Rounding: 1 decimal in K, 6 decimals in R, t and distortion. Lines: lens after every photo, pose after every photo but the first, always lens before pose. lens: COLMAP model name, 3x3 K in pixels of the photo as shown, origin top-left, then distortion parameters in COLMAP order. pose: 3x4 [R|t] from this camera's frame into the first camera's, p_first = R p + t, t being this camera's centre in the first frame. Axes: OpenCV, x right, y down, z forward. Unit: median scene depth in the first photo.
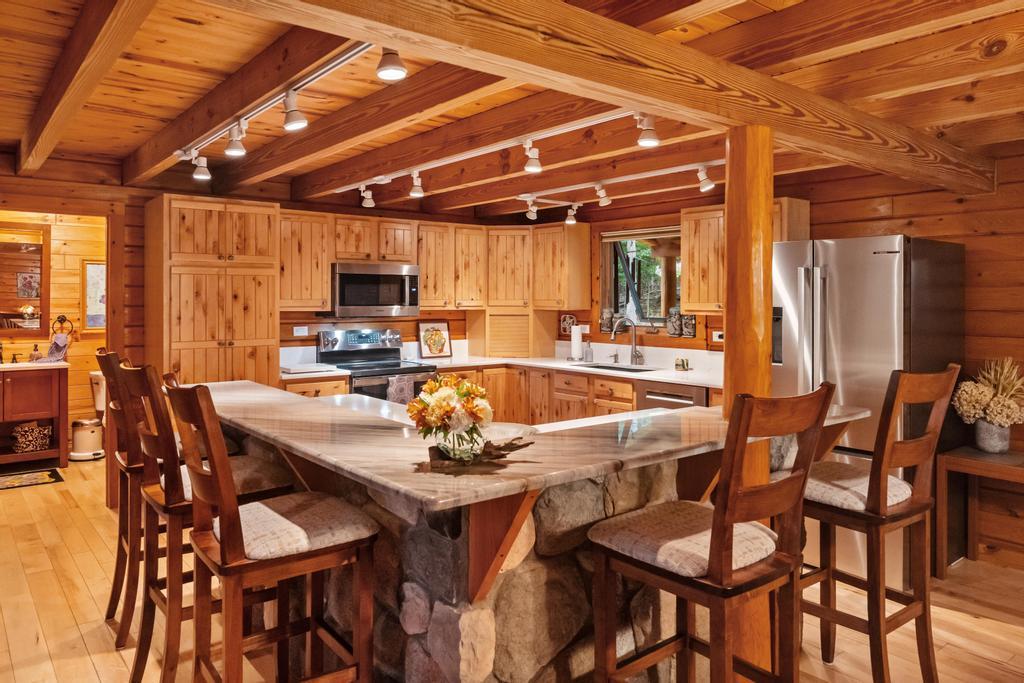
lens RADIAL K [[704.0, 0, 515.5], [0, 704.0, 302.8], [0, 0, 1]] dist [0.002599, 0.003687]
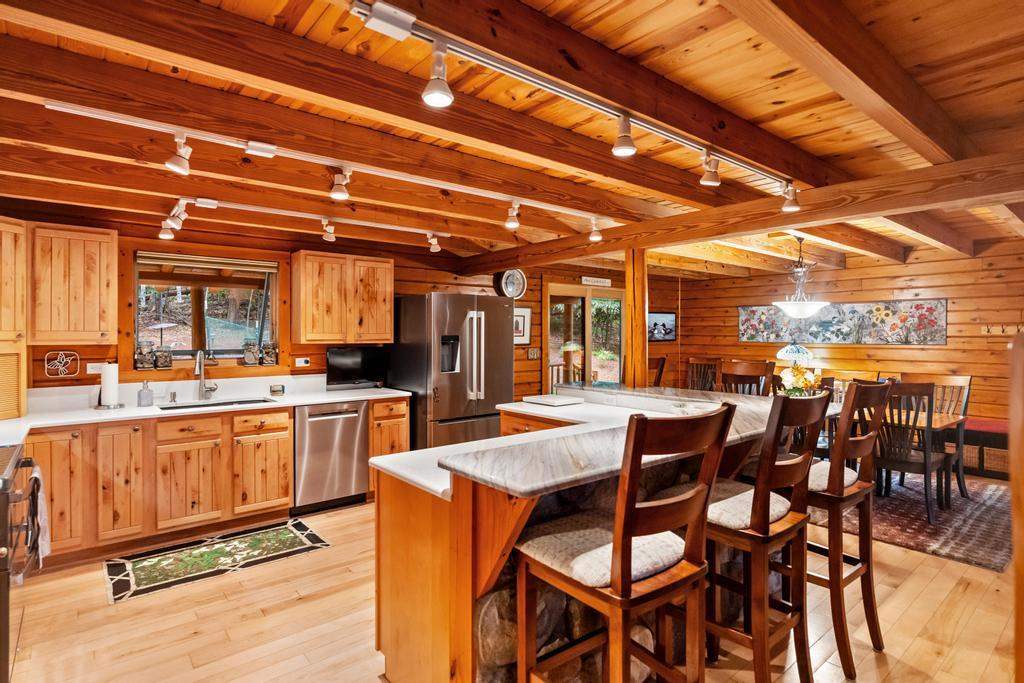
lens RADIAL K [[526.5, 0, 508.3], [0, 526.5, 337.7], [0, 0, 1]] dist [-0.002504, -0.001389]
pose [[-0.000186, -0.009612, 0.999954, -0.620741], [0.007347, 0.999927, 0.009613, 0.001050], [-0.999973, 0.007348, -0.000116, 0.688464]]
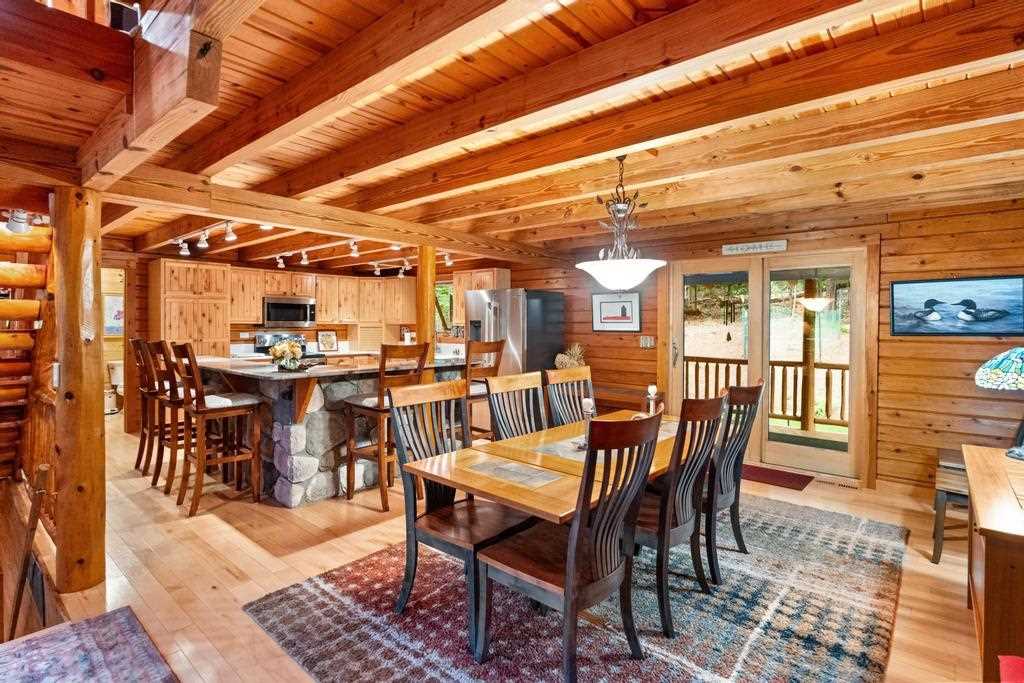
lens RADIAL K [[501.3, 0, 513.1], [0, 501.3, 327.5], [0, 0, 1]] dist [0.002814, 0.000496]
pose [[0.985507, 0.001822, 0.169626, 0.168620], [-0.002485, 0.999990, 0.003693, 0.016998], [-0.169618, -0.004061, 0.985502, -0.410271]]
